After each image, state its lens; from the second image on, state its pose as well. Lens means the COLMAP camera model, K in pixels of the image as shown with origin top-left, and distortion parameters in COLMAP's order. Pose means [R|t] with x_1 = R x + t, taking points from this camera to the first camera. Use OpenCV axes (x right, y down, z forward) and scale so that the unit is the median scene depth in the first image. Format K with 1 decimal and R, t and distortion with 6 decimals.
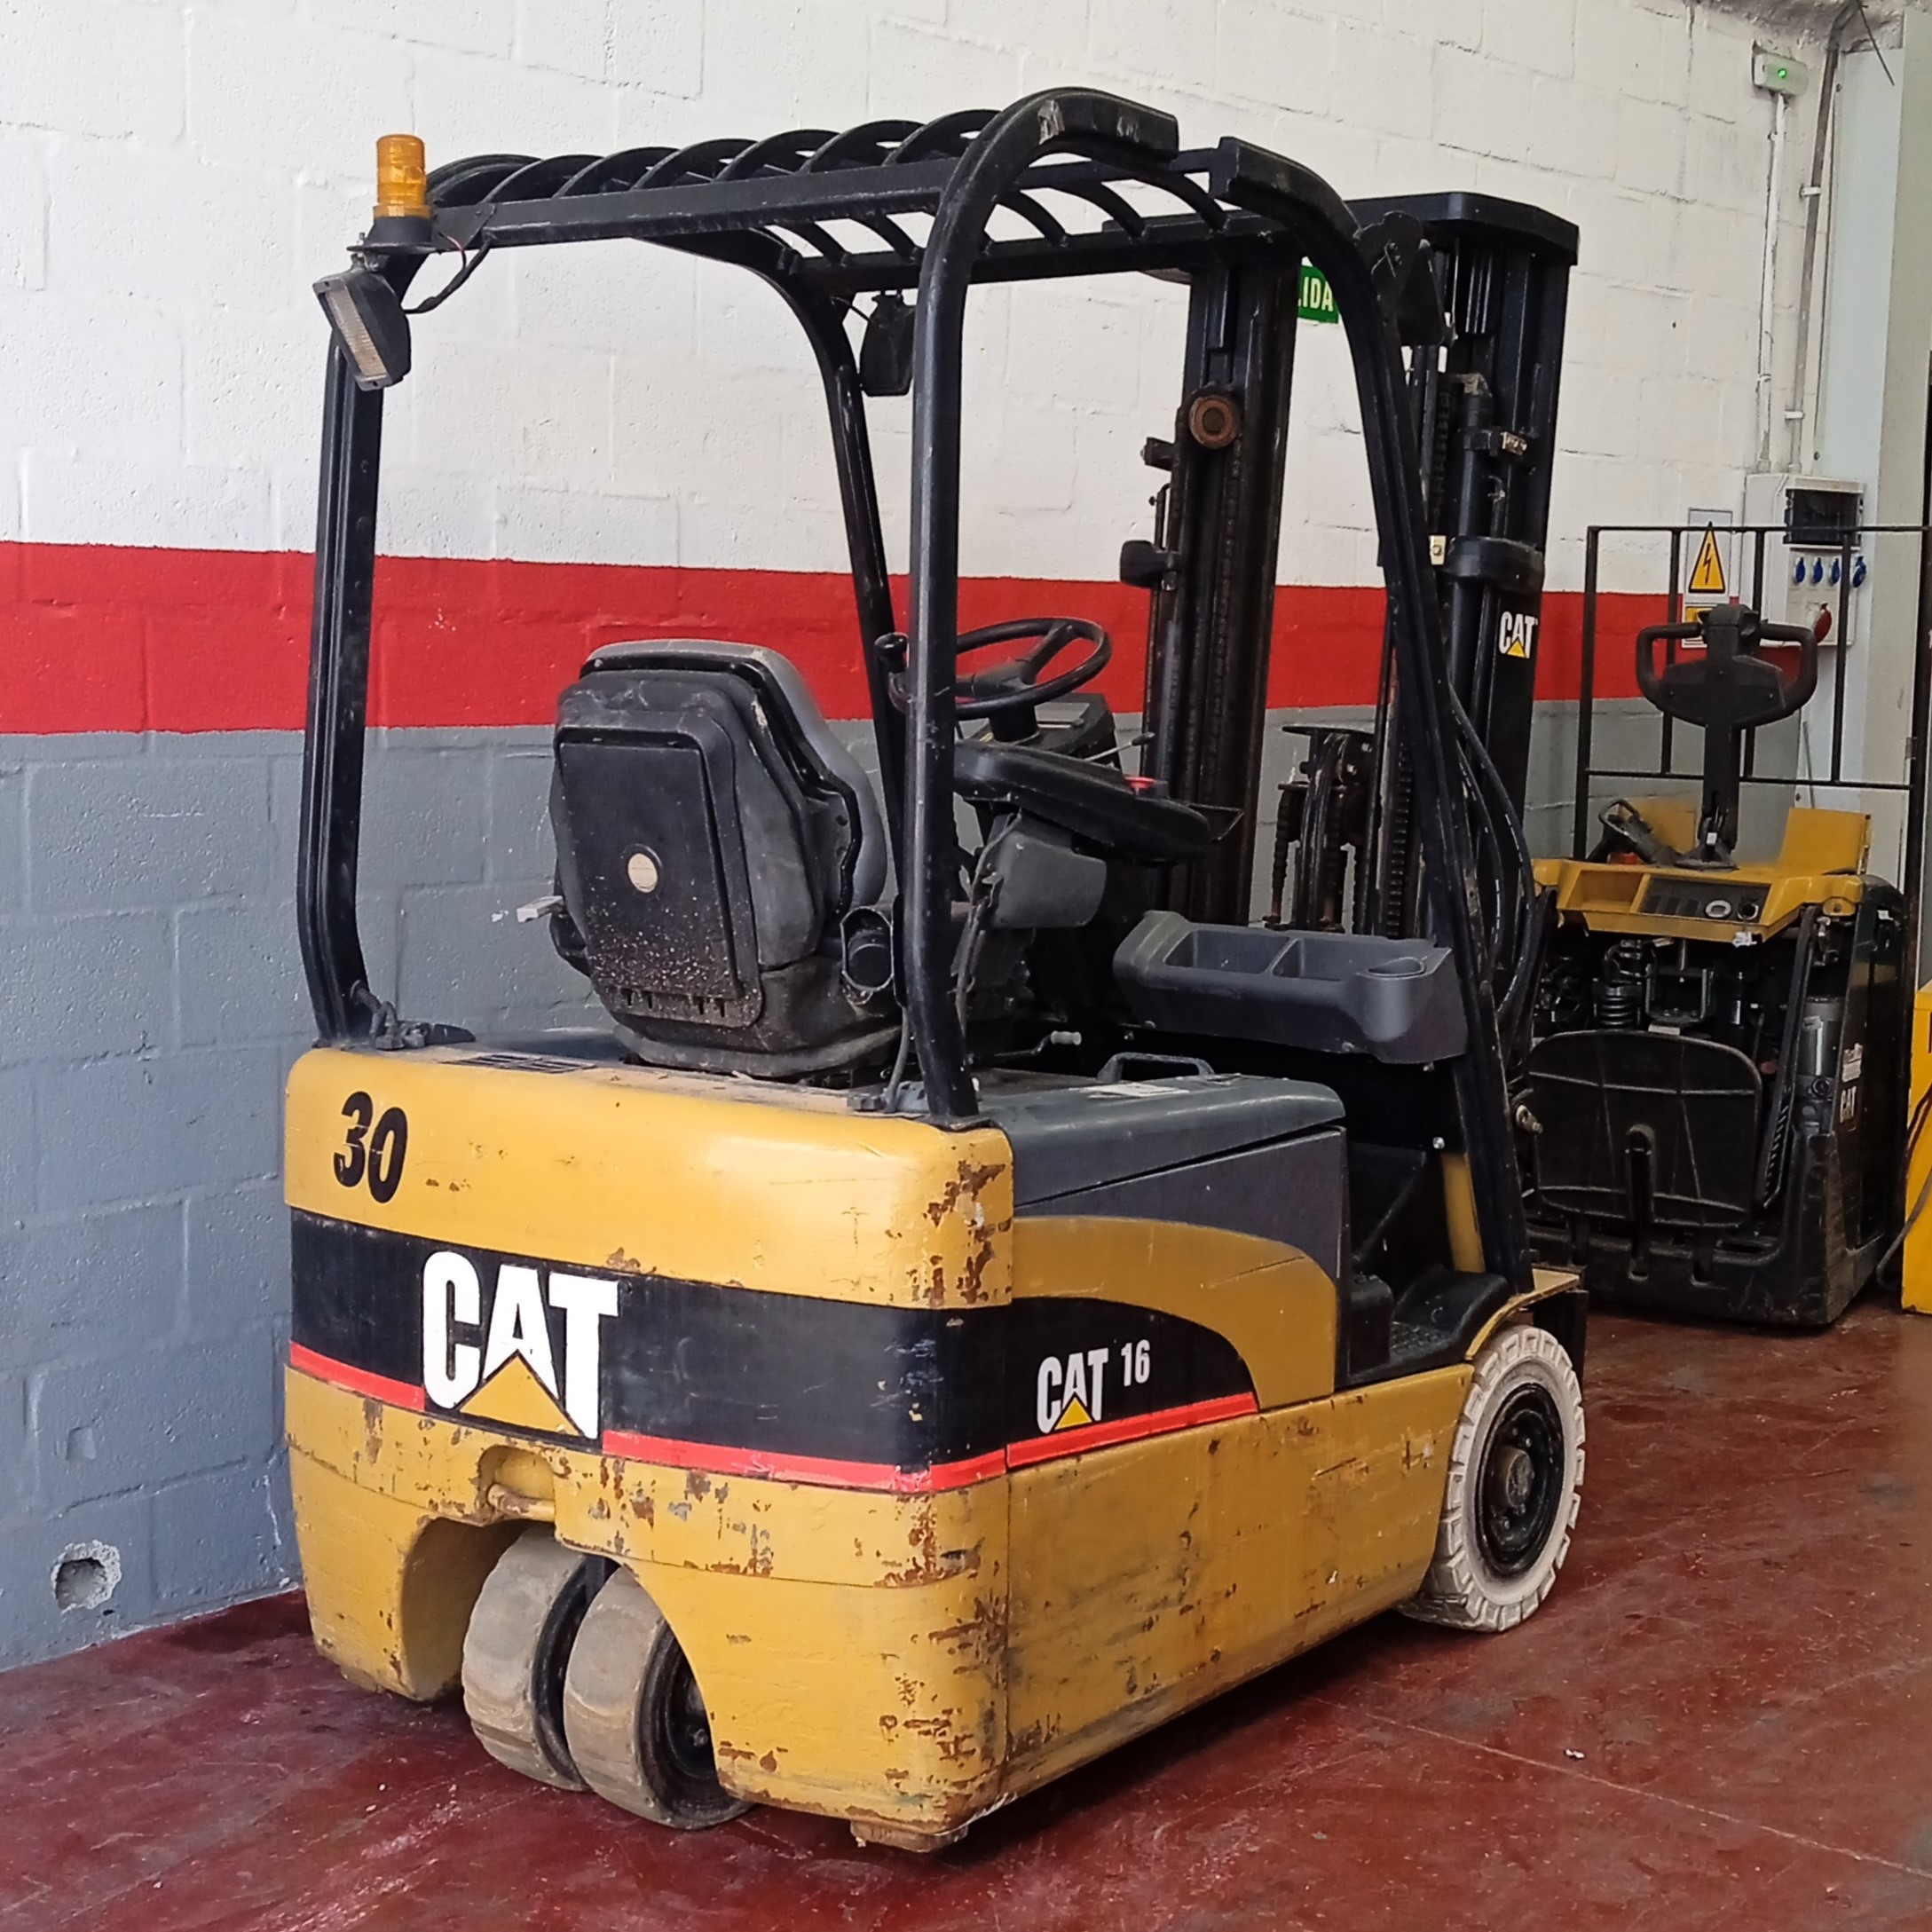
lens RADIAL K [[3064.9, 0, 908.5], [0, 3064.9, 952.9], [0, 0, 1]] dist [0.082575, 0.000000]
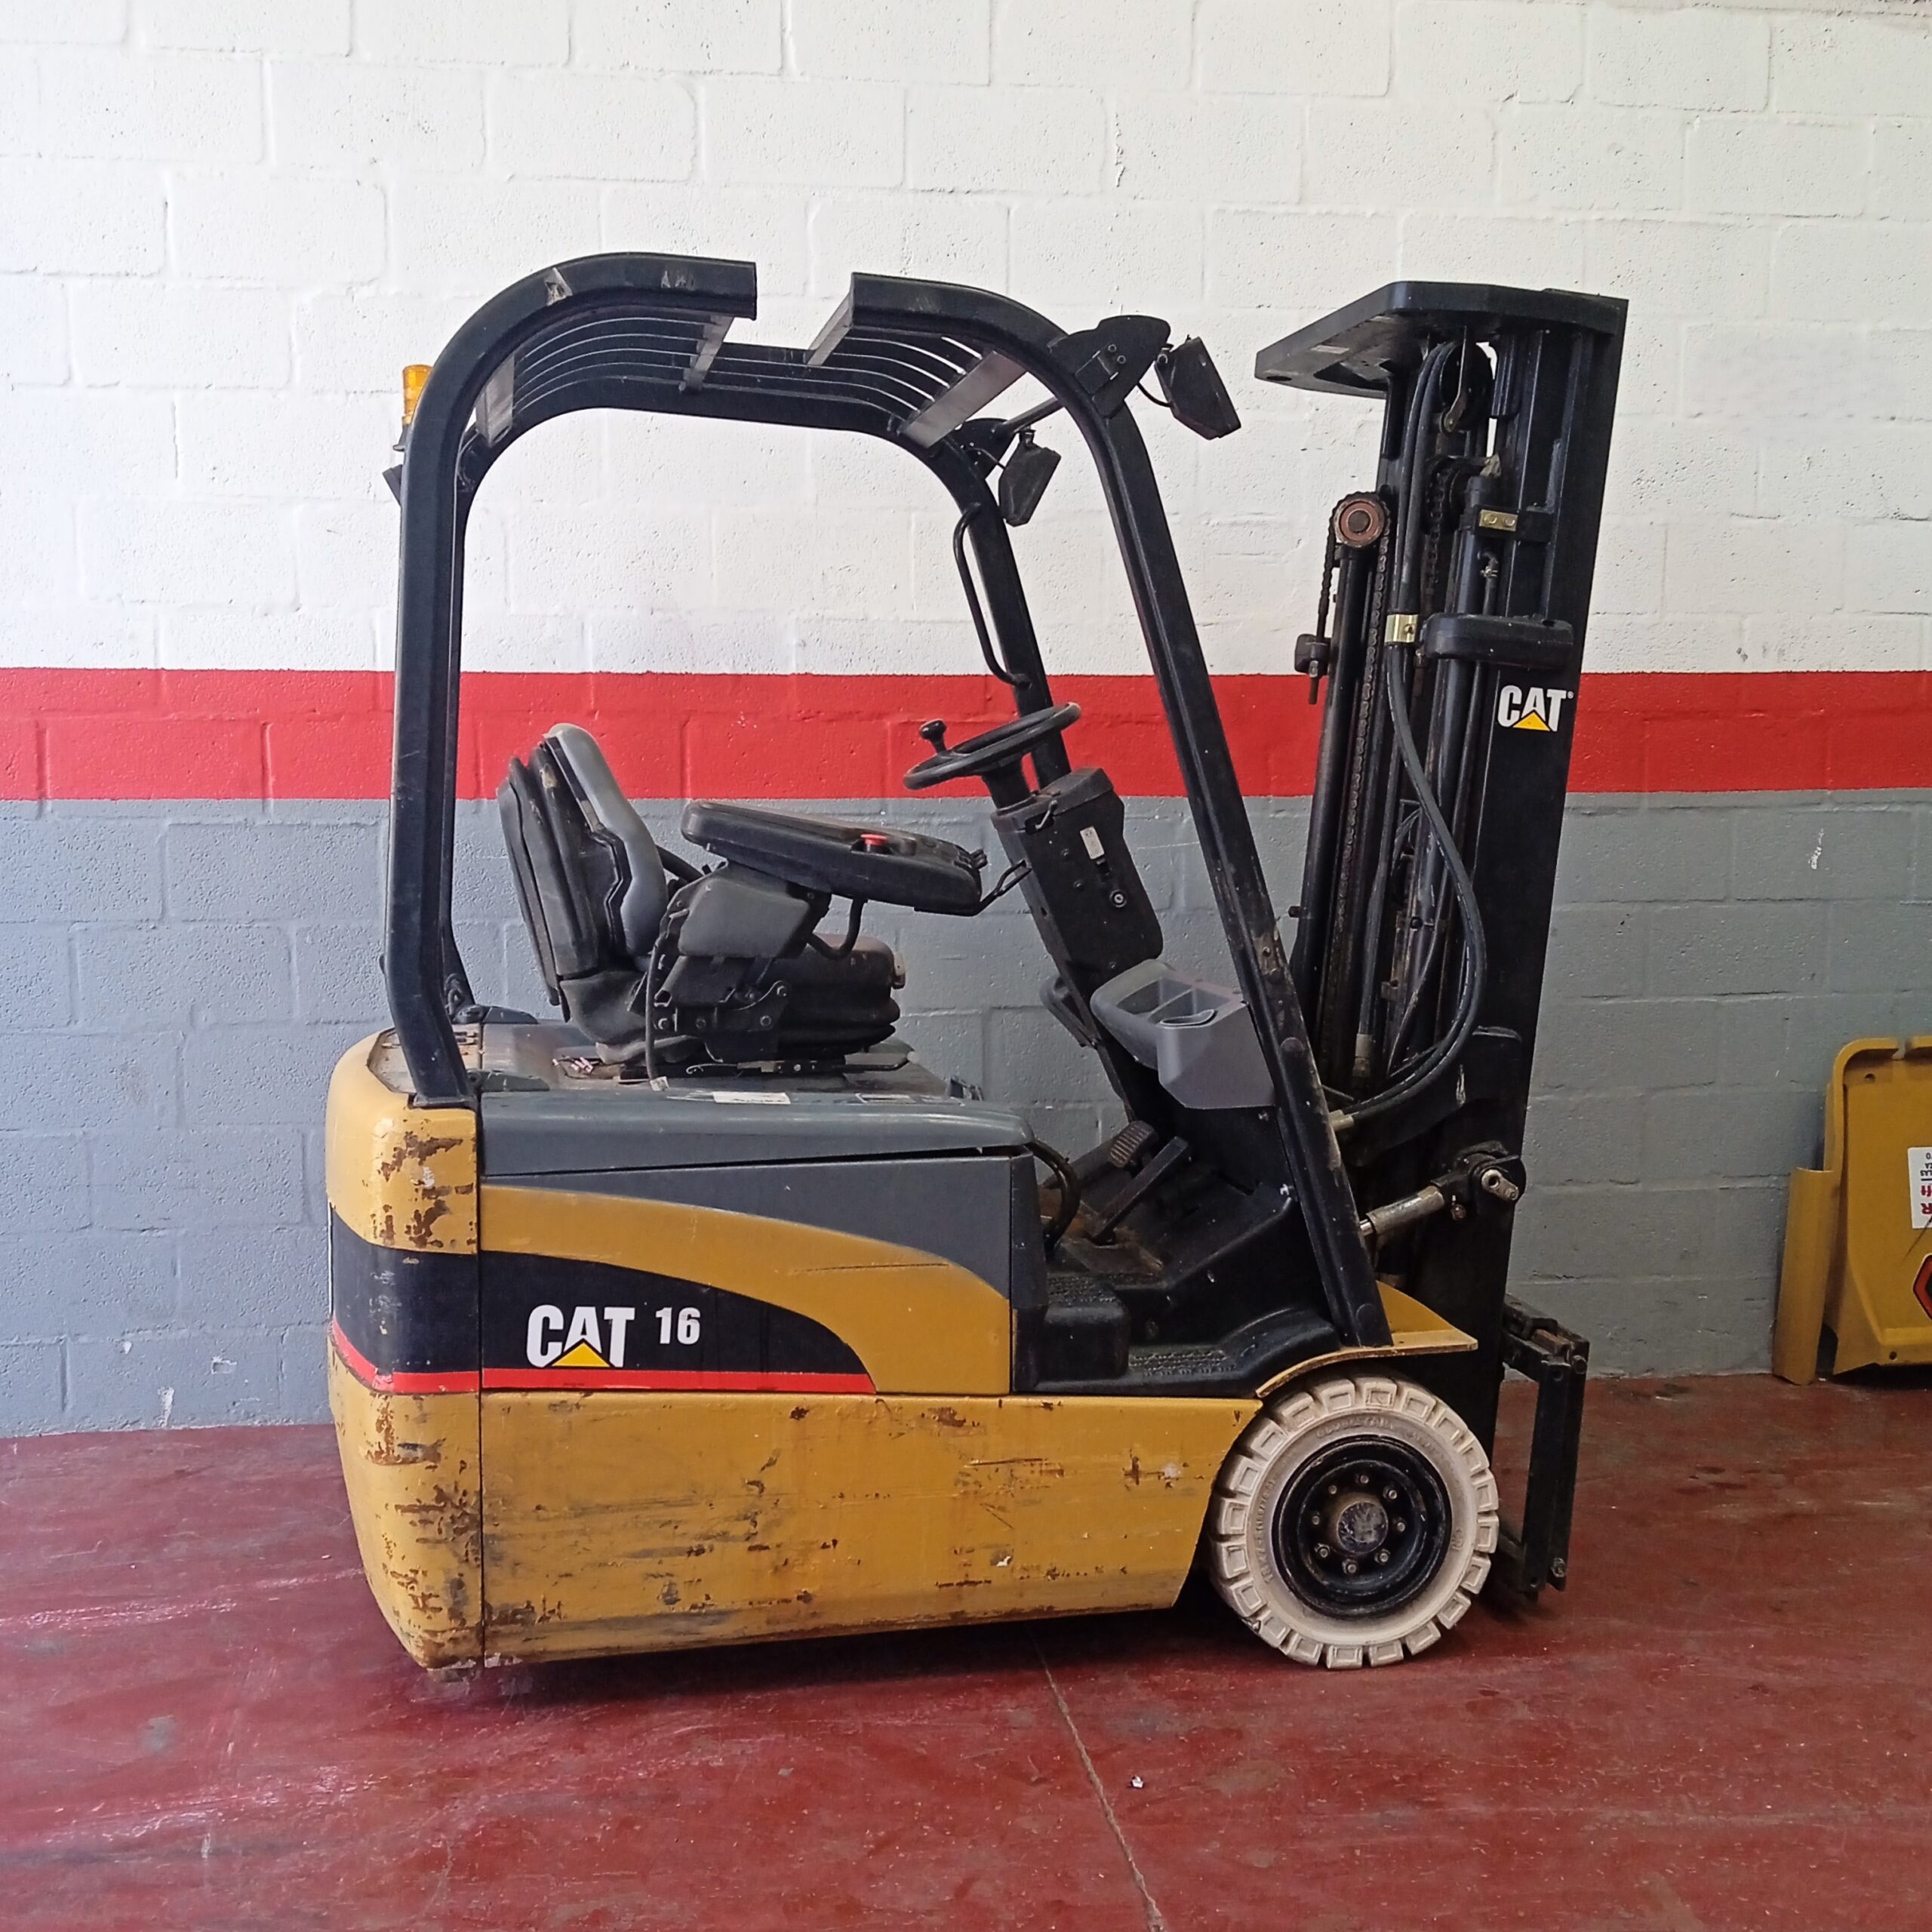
lens RADIAL K [[2174.8, 0, 939.2], [0, 2174.8, 970.1], [0, 0, 1]] dist [0.061508, 0.000000]
pose [[0.748324, 0.051419, -0.661338, 0.586006], [-0.057871, 0.998250, 0.012131, -0.015999], [0.660804, 0.029194, 0.749990, 0.365353]]
